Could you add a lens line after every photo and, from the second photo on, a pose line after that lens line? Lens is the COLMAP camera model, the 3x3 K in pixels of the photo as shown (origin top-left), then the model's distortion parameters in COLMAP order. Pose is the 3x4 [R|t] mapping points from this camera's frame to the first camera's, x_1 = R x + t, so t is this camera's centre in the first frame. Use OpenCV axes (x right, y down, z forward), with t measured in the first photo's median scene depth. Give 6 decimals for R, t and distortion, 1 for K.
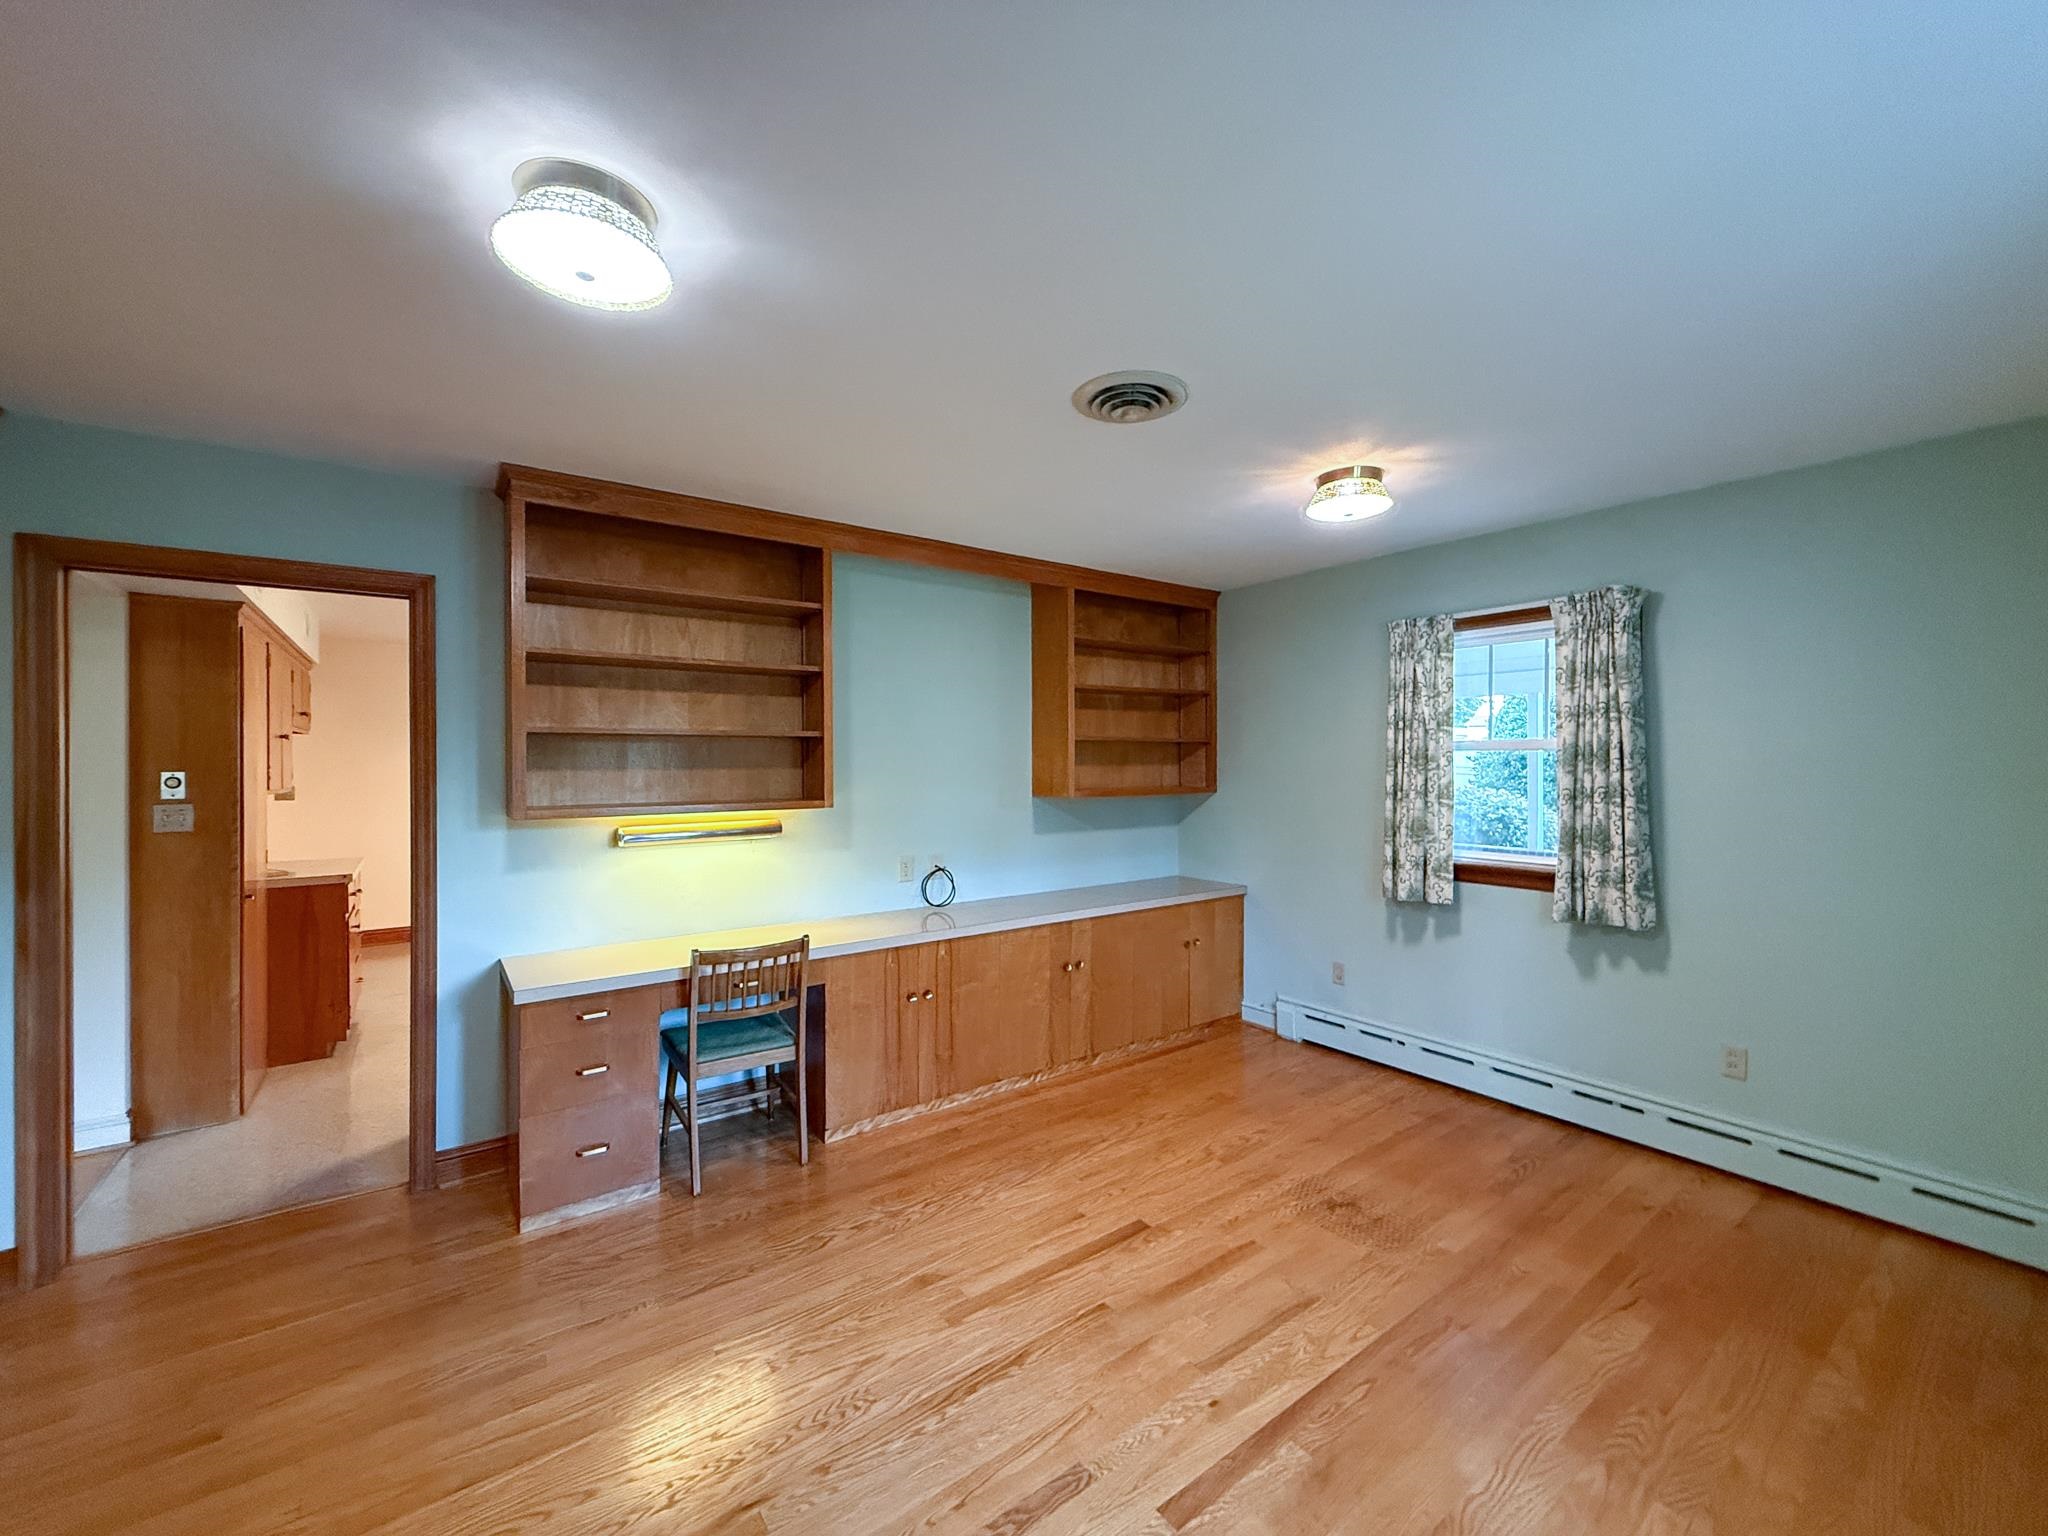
lens RADIAL K [[816.6, 0, 1020.5], [0, 816.6, 761.8], [0, 0, 1]] dist [0.003332, 0.000212]
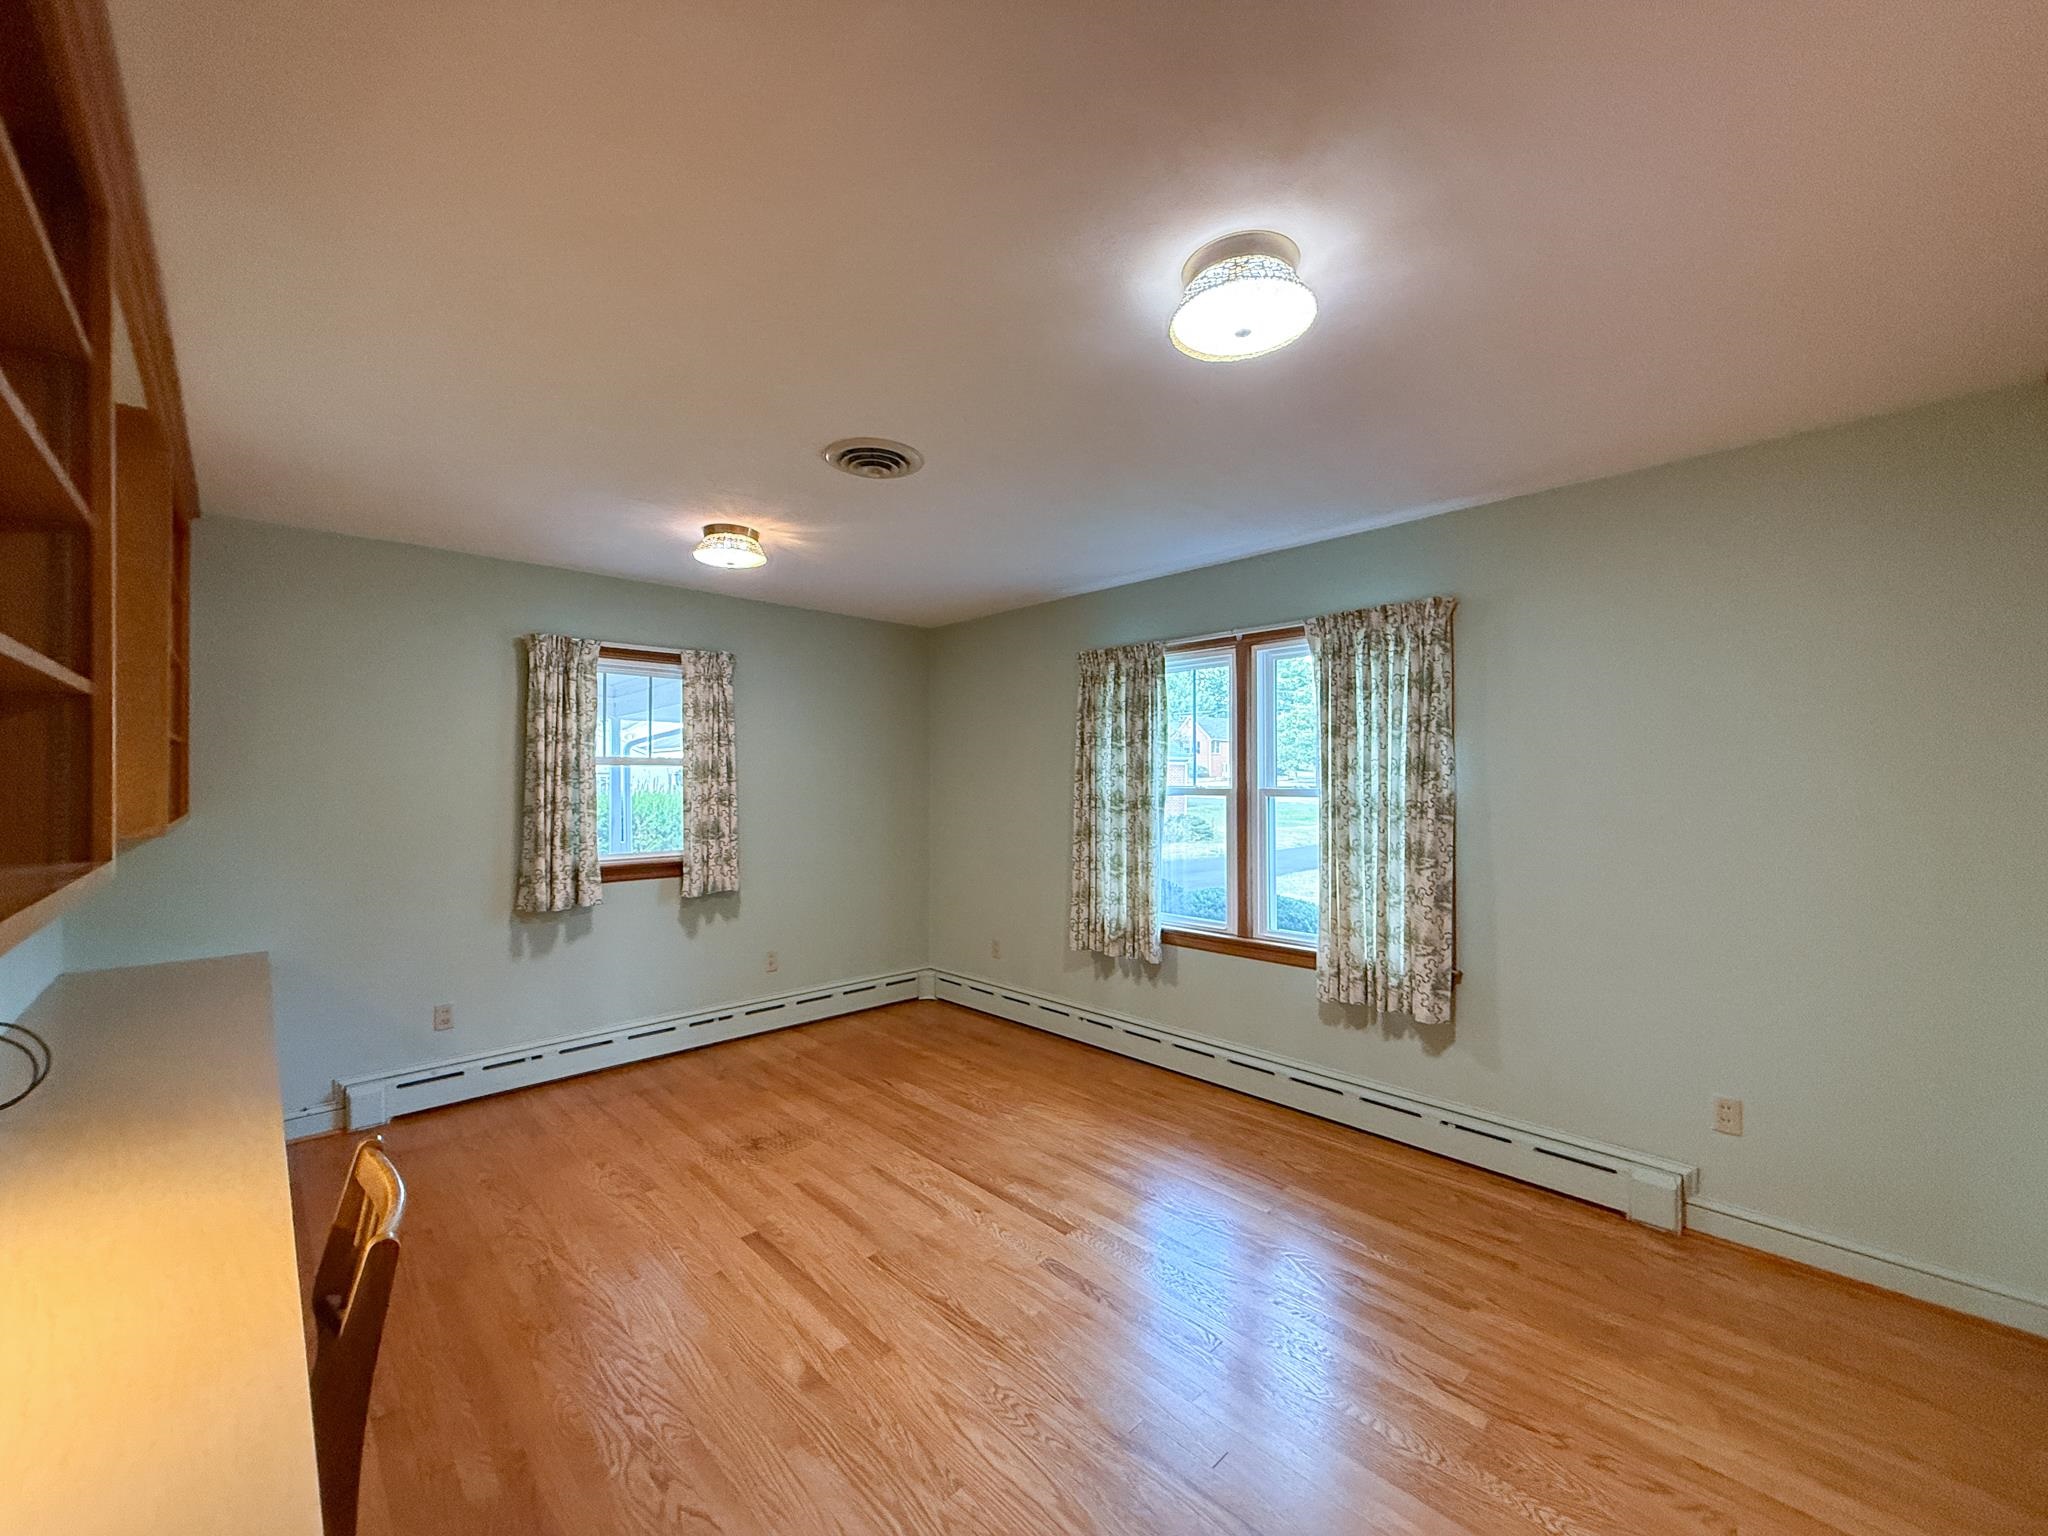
lens RADIAL K [[816.6, 0, 1020.5], [0, 816.6, 761.8], [0, 0, 1]] dist [0.003332, 0.000212]
pose [[-0.129870, 0.025847, 0.991194, -0.801643], [0.002741, 0.999666, -0.025708, 0.015596], [-0.991527, -0.000622, -0.129898, 0.723951]]
